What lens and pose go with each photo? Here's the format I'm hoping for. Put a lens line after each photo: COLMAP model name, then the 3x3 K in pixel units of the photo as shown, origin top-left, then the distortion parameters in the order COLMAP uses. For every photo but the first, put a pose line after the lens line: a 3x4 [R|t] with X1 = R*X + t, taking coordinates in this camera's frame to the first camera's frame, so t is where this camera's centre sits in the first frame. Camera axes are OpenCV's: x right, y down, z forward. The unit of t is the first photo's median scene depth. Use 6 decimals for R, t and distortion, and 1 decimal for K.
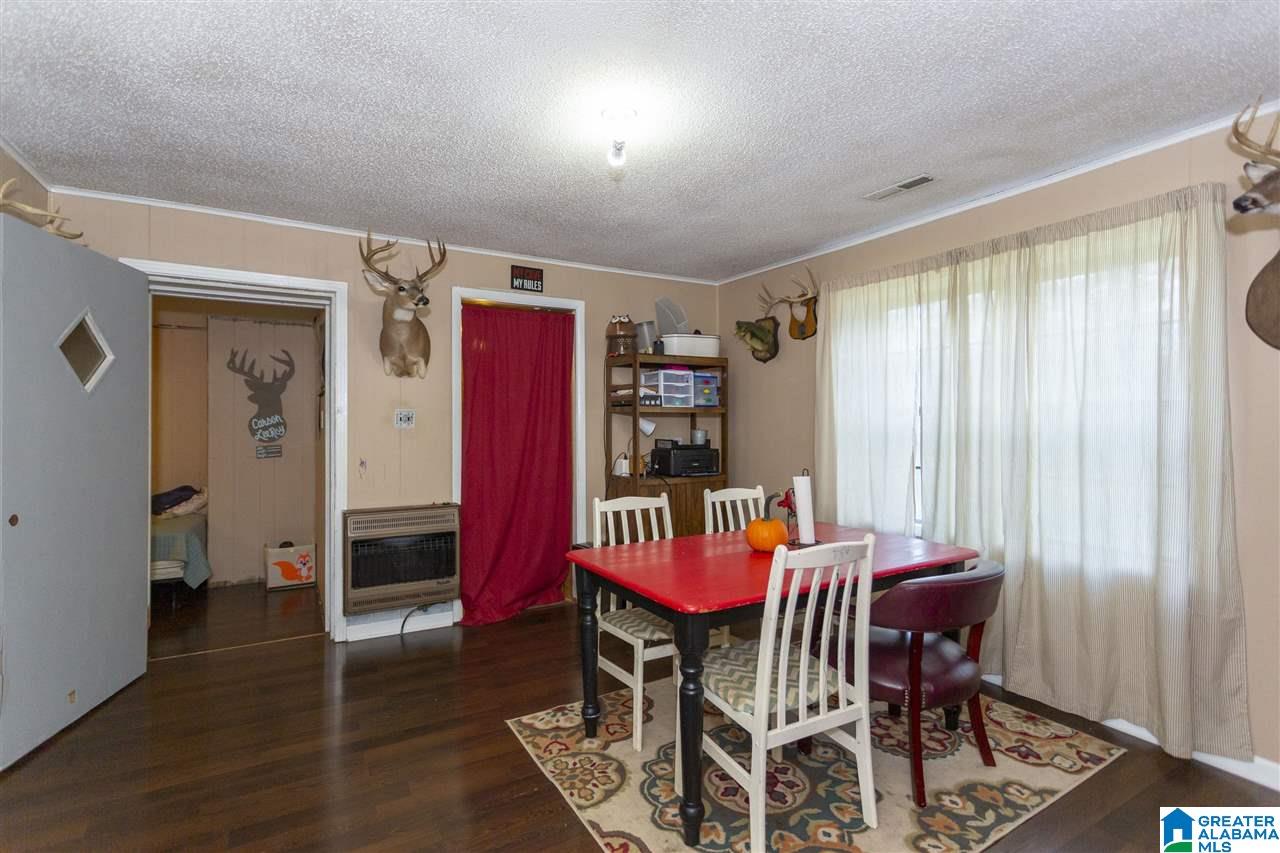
lens RADIAL K [[606.7, 0, 634.0], [0, 606.7, 426.2], [0, 0, 1]] dist [0.003415, 0.000981]
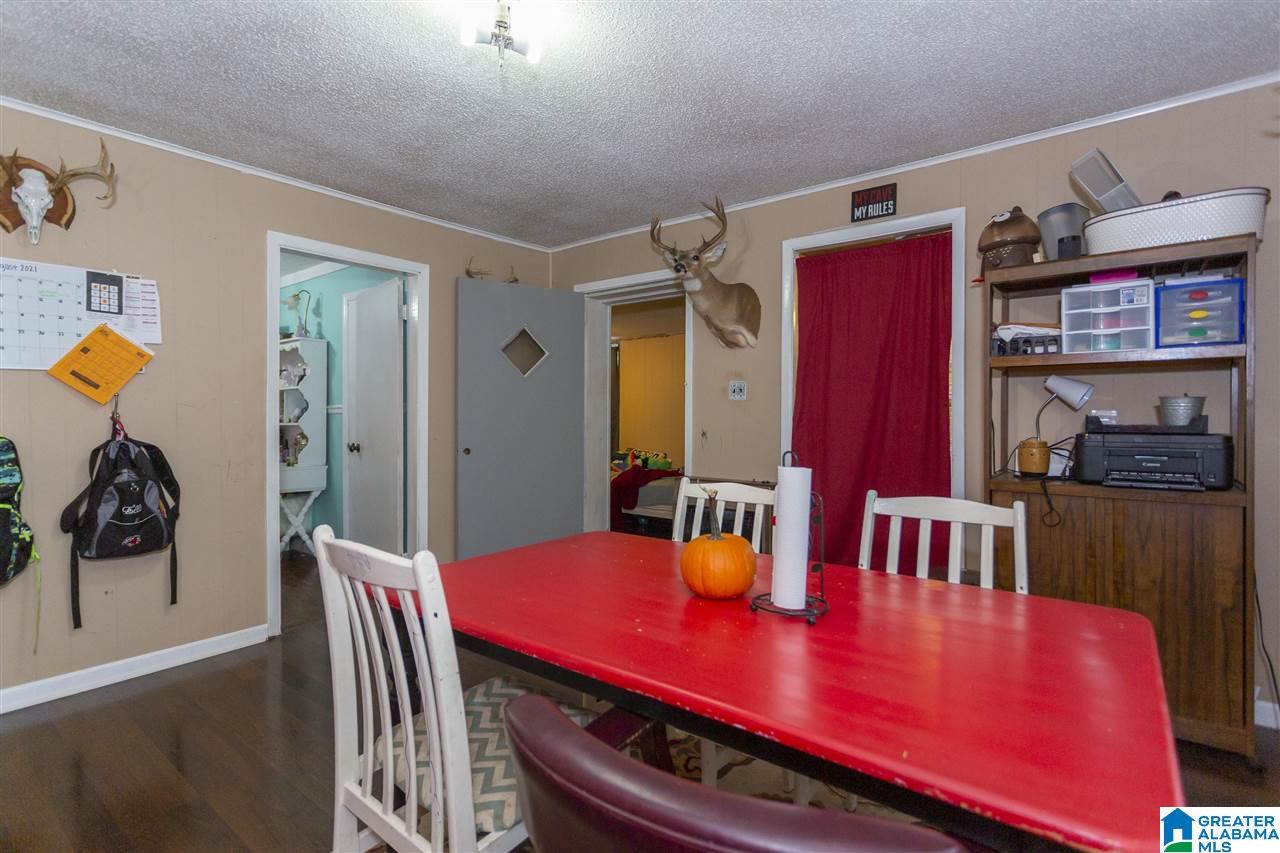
lens RADIAL K [[606.7, 0, 638.9], [0, 606.7, 418.5], [0, 0, 1]] dist [0.003415, 0.000981]
pose [[0.362261, 0.006176, -0.932056, 0.450434], [-0.008374, 0.999959, 0.003372, 0.029455], [0.932039, 0.006583, 0.362298, 0.470500]]
